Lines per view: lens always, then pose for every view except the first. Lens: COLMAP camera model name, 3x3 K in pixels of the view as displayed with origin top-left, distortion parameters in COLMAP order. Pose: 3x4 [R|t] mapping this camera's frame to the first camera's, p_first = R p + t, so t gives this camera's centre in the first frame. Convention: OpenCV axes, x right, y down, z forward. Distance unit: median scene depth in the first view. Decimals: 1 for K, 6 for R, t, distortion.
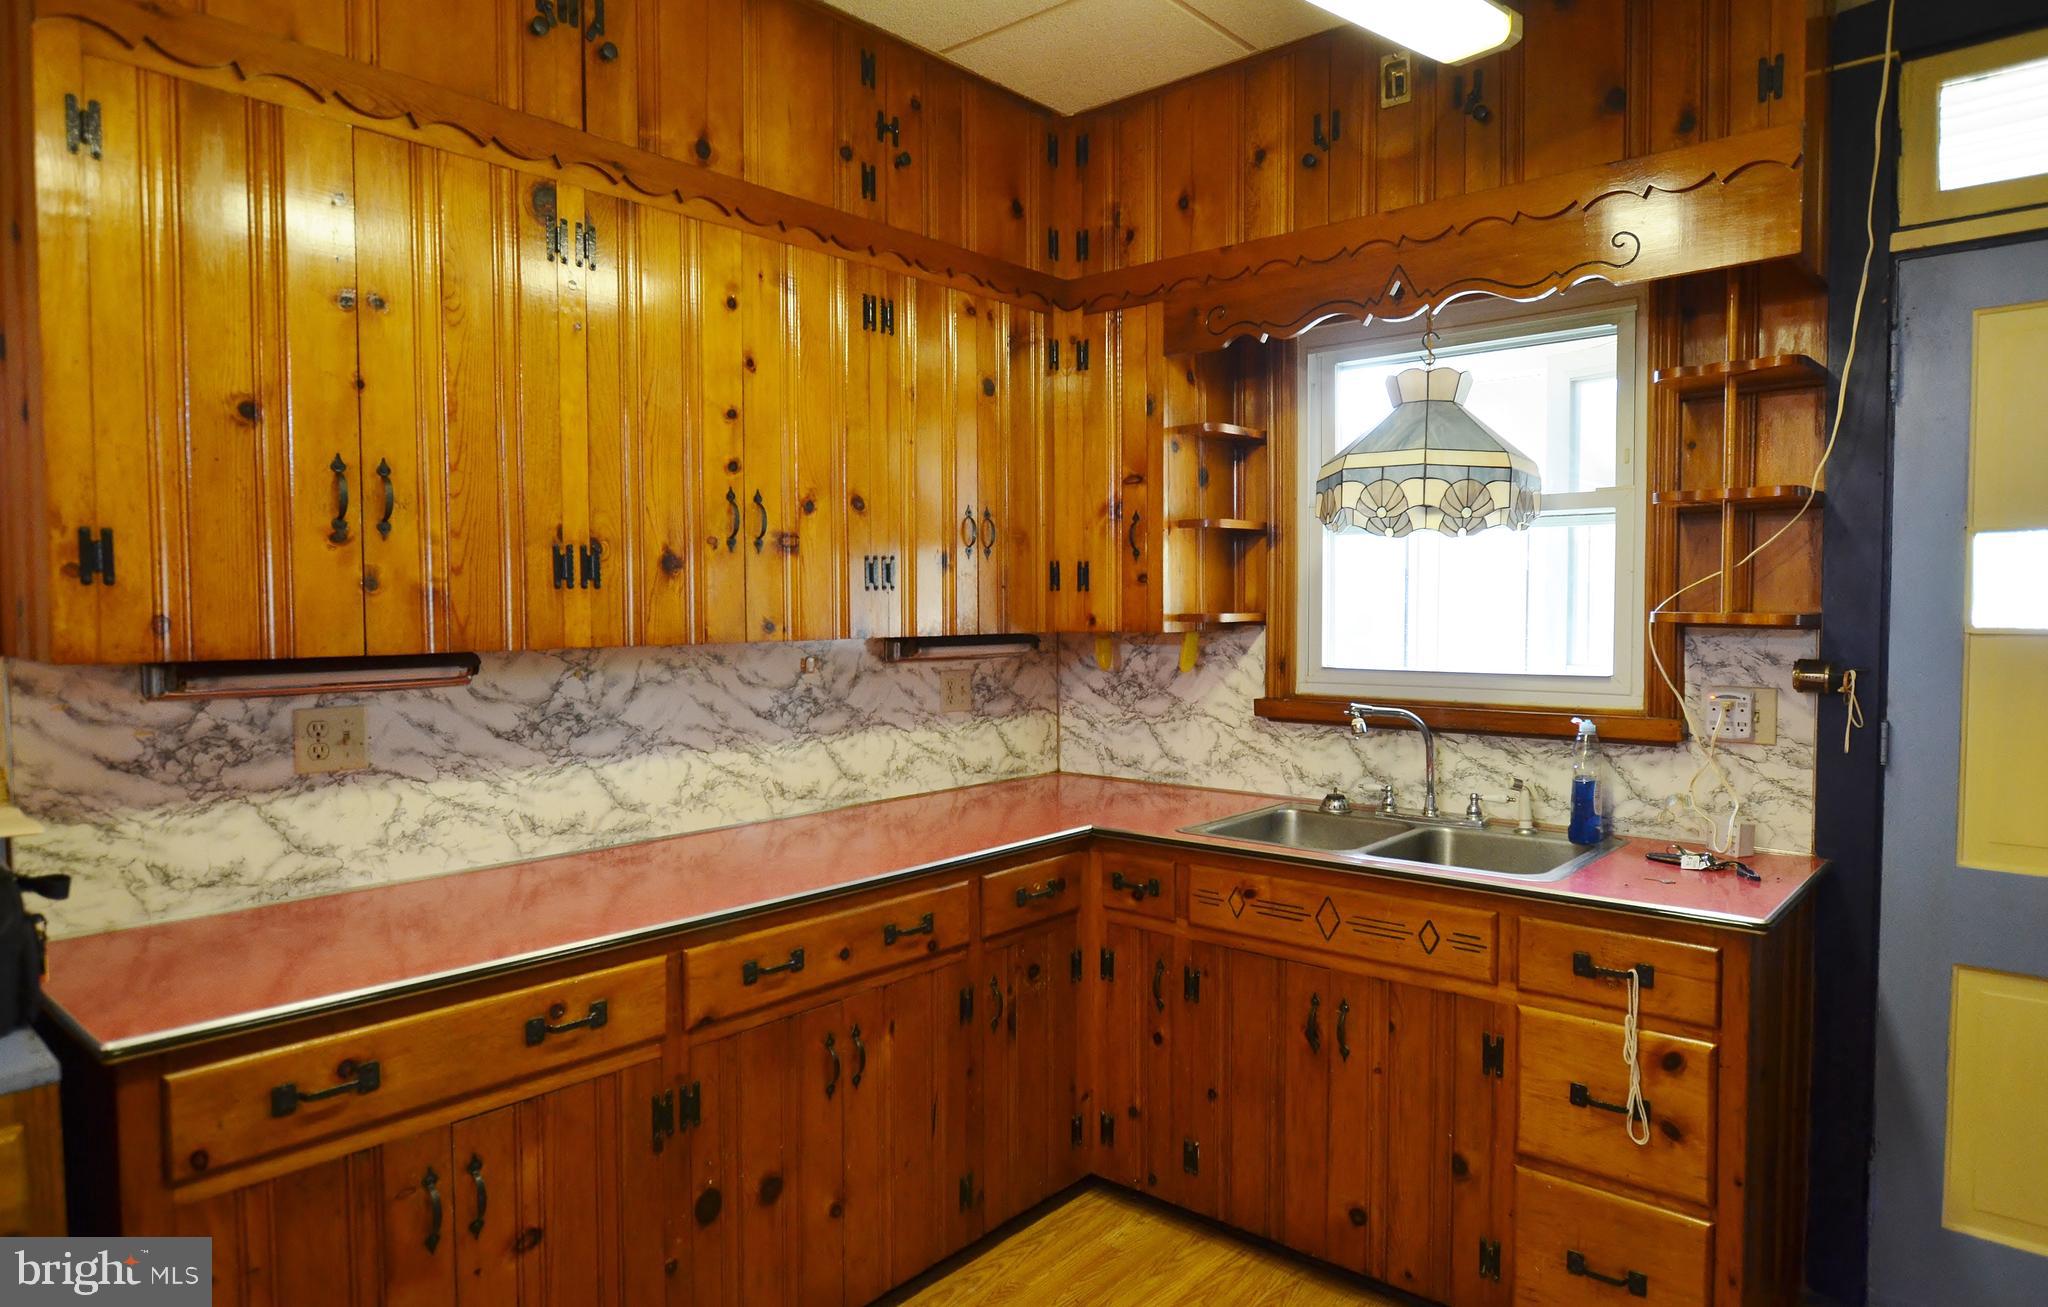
lens RADIAL K [[1250.2, 0, 1021.2], [0, 1250.2, 656.3], [0, 0, 1]] dist [-0.000667, -0.000348]
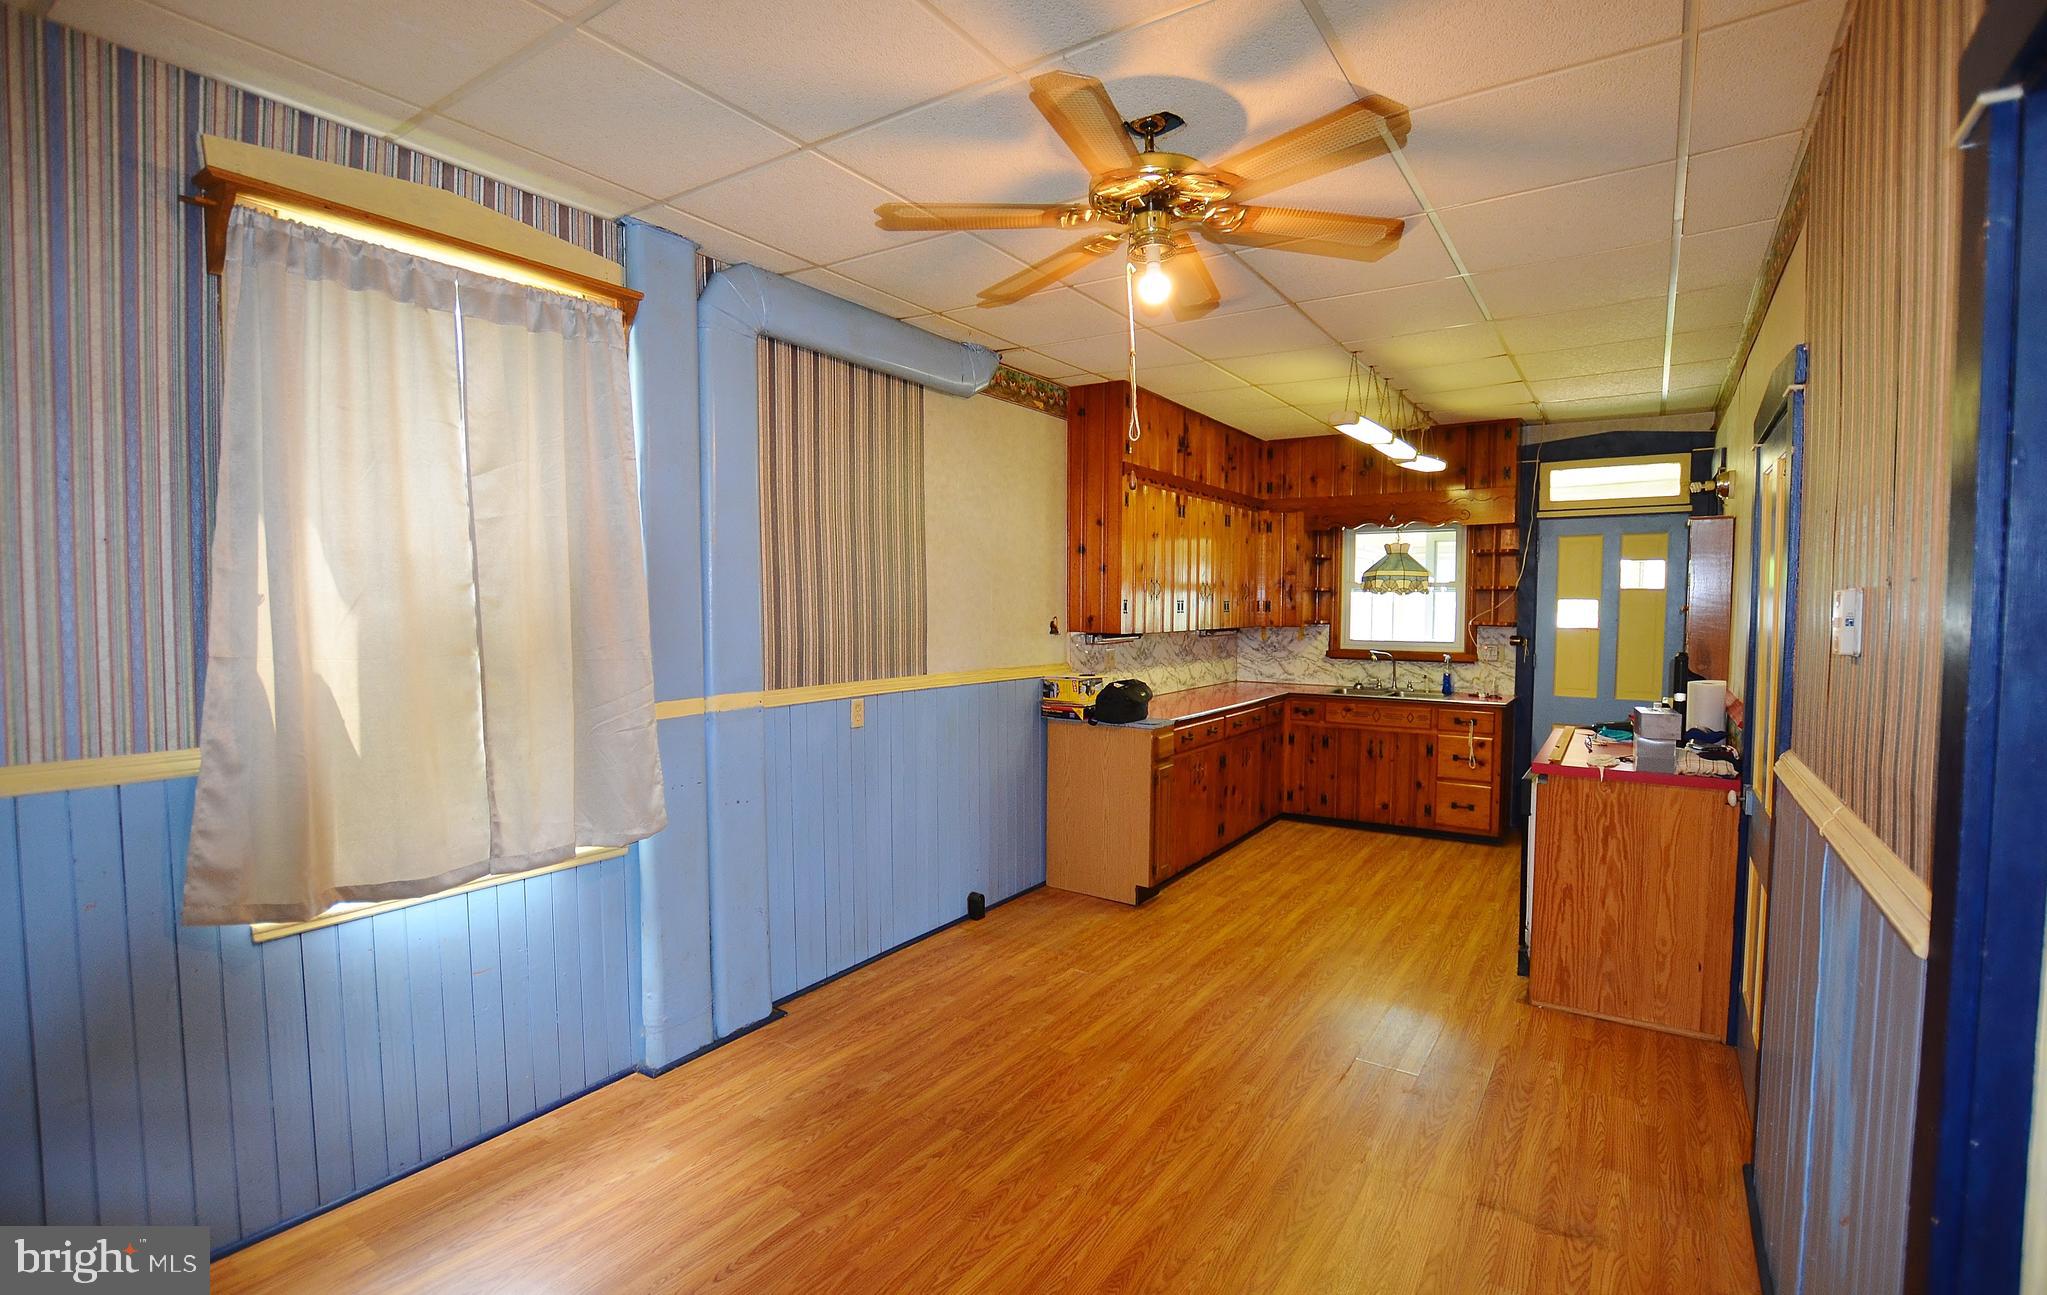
lens RADIAL K [[969.8, 0, 1030.4], [0, 969.8, 649.2], [0, 0, 1]] dist [-0.003705, -0.000244]
pose [[0.991265, 0.000580, 0.131884, -0.910486], [-0.001467, 0.999977, 0.006633, 0.020890], [-0.131877, -0.006769, 0.991243, -1.281918]]
